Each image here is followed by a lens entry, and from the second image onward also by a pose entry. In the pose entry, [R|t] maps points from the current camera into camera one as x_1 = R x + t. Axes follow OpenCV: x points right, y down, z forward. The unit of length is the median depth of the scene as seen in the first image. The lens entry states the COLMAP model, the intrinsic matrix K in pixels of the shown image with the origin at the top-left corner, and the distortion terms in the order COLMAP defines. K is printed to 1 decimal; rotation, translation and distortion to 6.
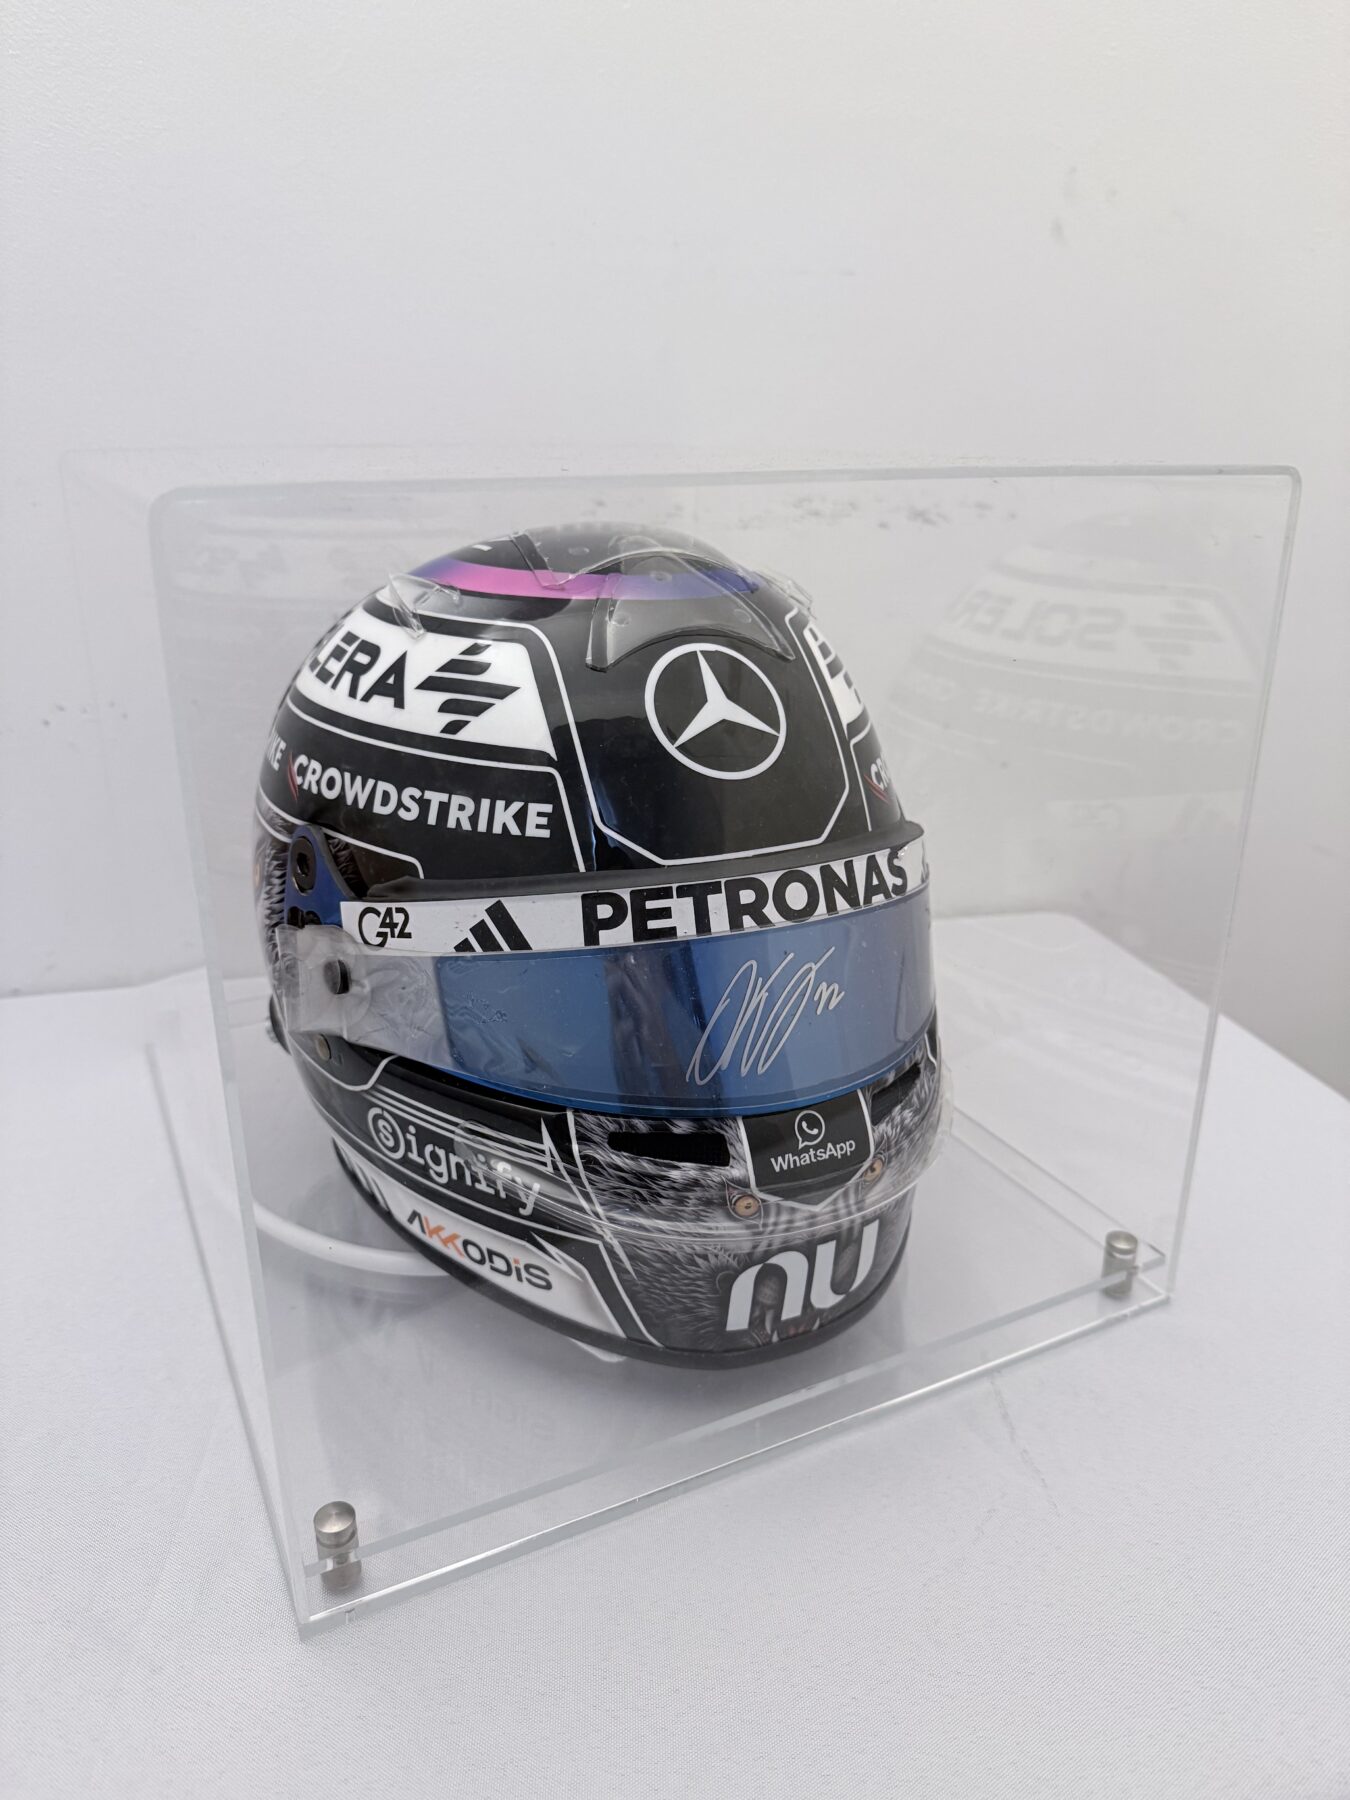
lens RADIAL K [[1283.8, 0, 675.0], [0, 1283.8, 900.0], [0, 0, 1]] dist [0.169959, -0.282665]
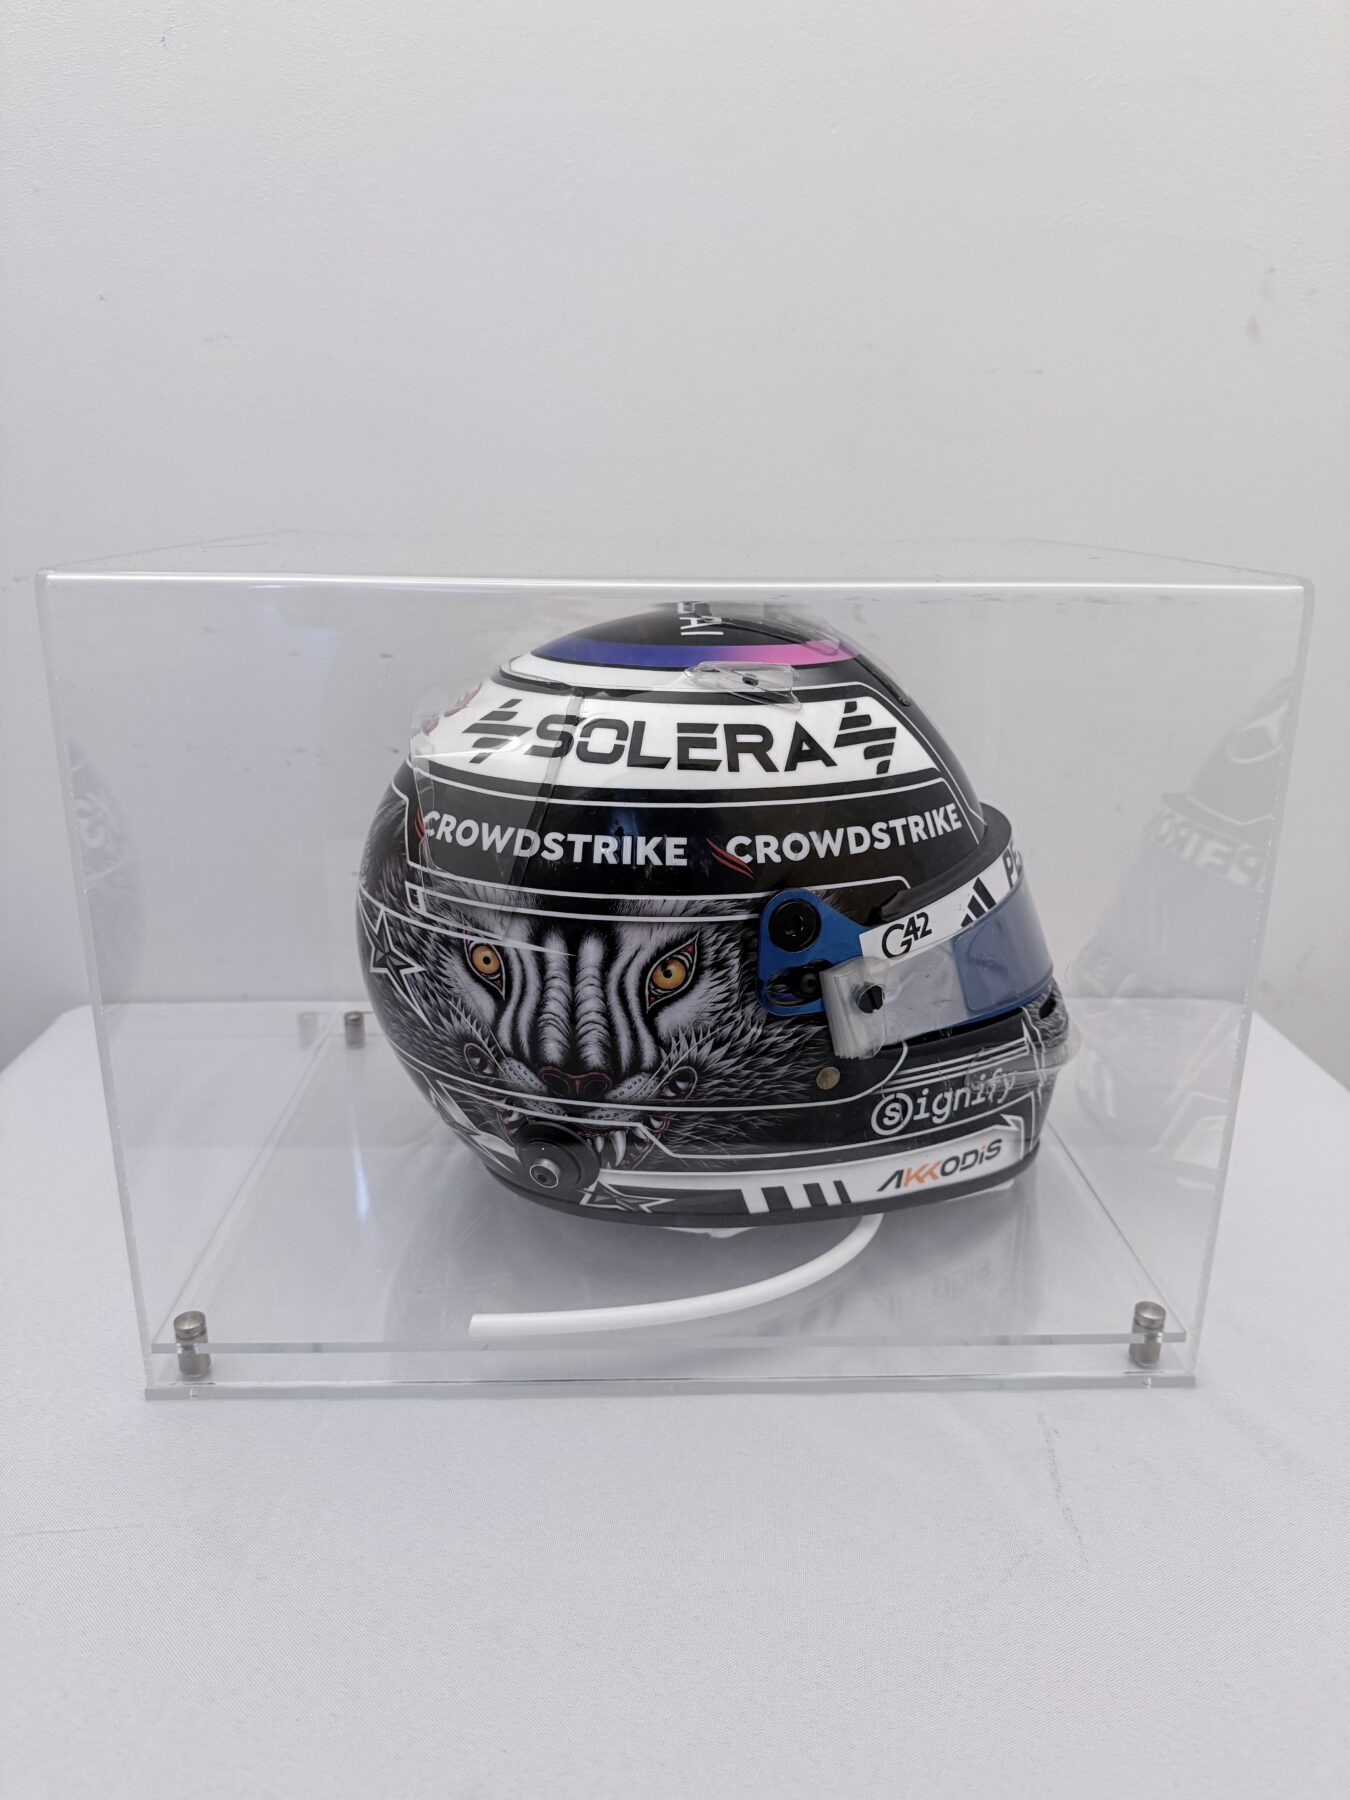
lens RADIAL K [[1283.8, 0, 675.0], [0, 1283.8, 900.0], [0, 0, 1]] dist [0.169959, -0.282665]
pose [[0.415437, -0.274293, 0.867281, -1.390397], [0.303375, 0.940641, 0.152175, -0.267686], [-0.857541, 0.199892, 0.473991, 0.616582]]
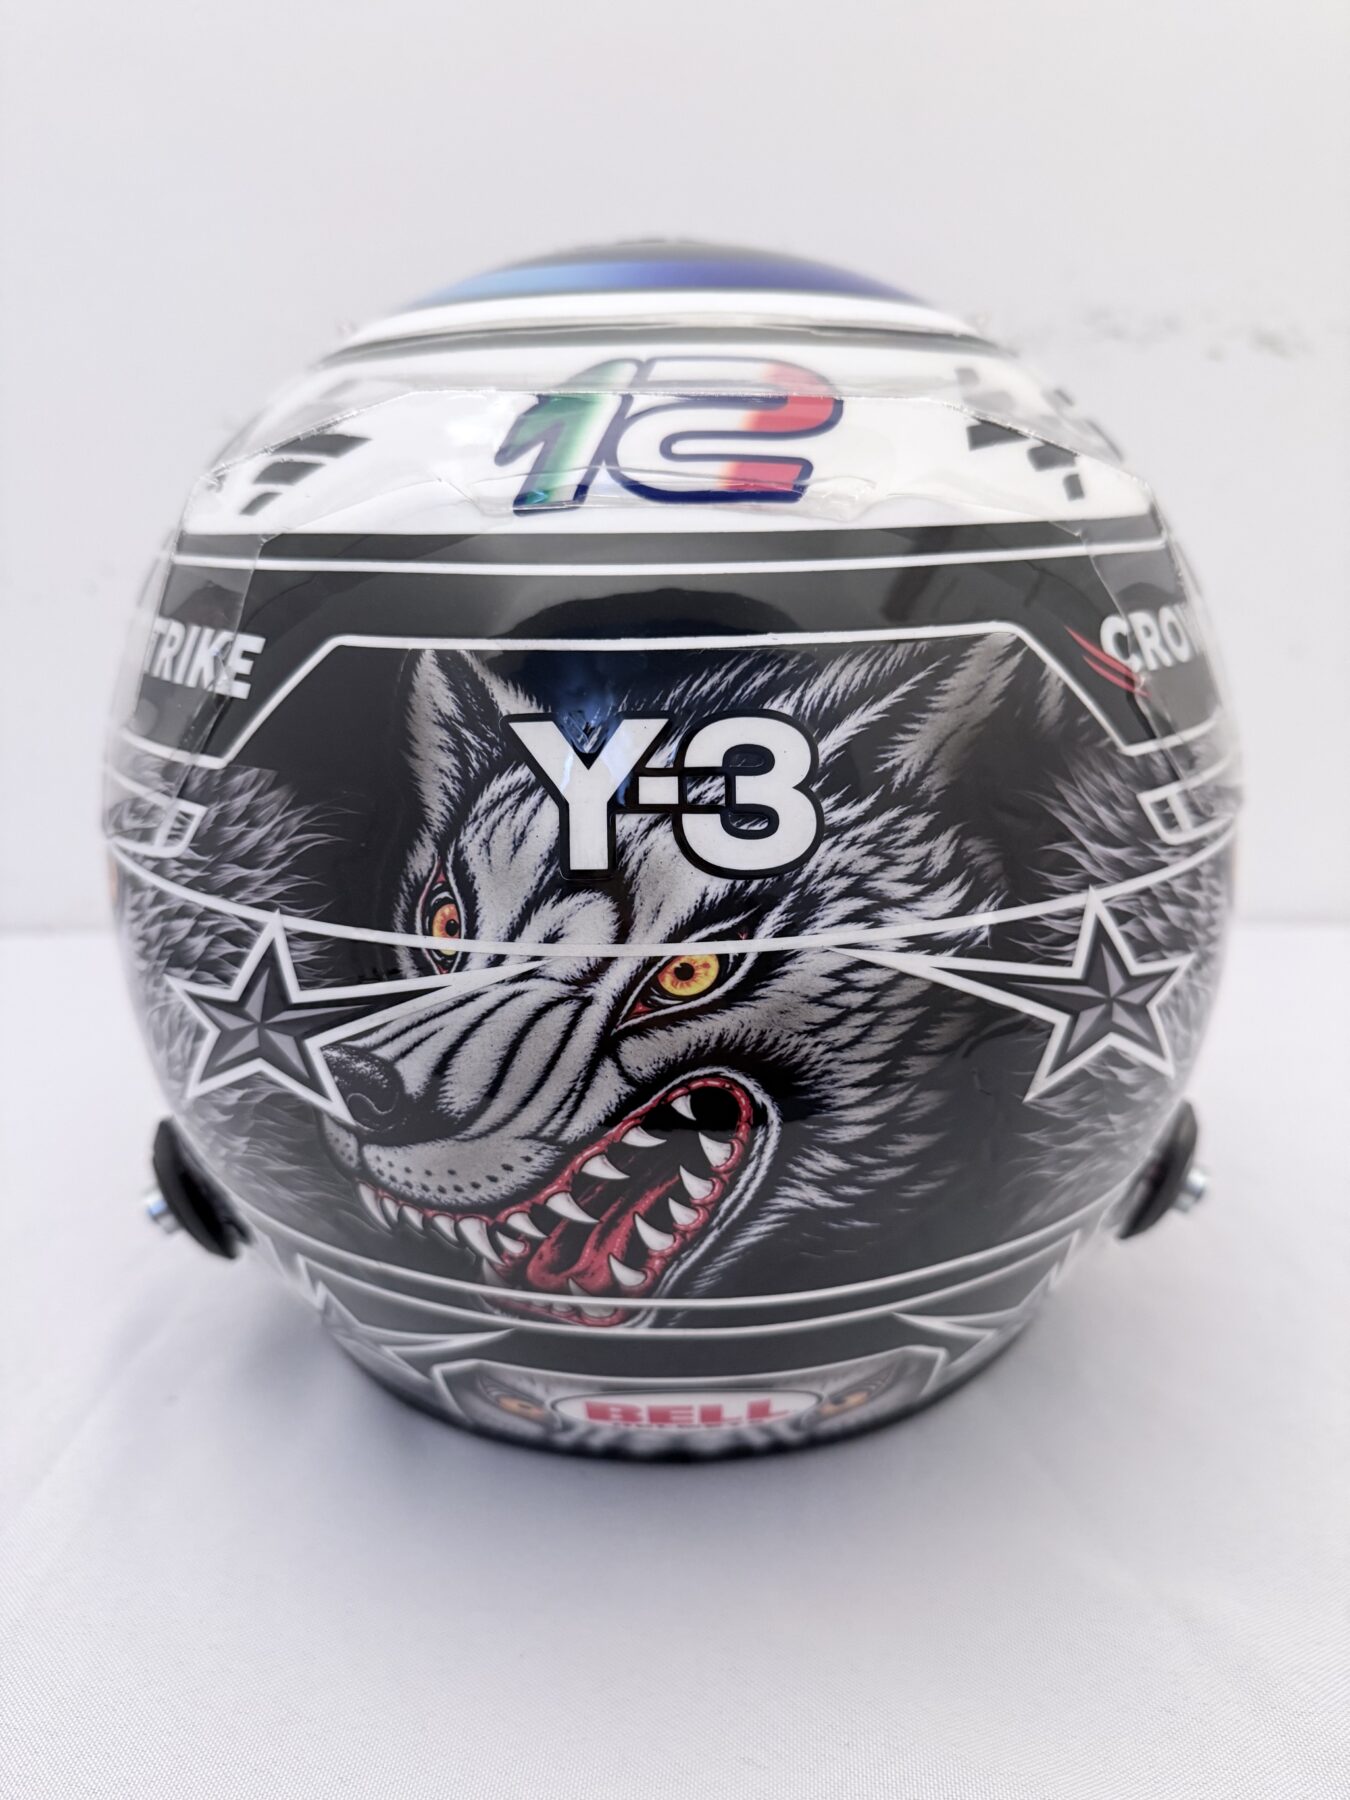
lens RADIAL K [[1283.8, 0, 675.0], [0, 1283.8, 900.0], [0, 0, 1]] dist [0.169959, -0.282665]
pose [[-0.901187, -0.136801, 0.411275, -0.442400], [0.143527, 0.801160, 0.580984, -0.476673], [-0.408976, 0.582605, -0.702361, 1.928227]]
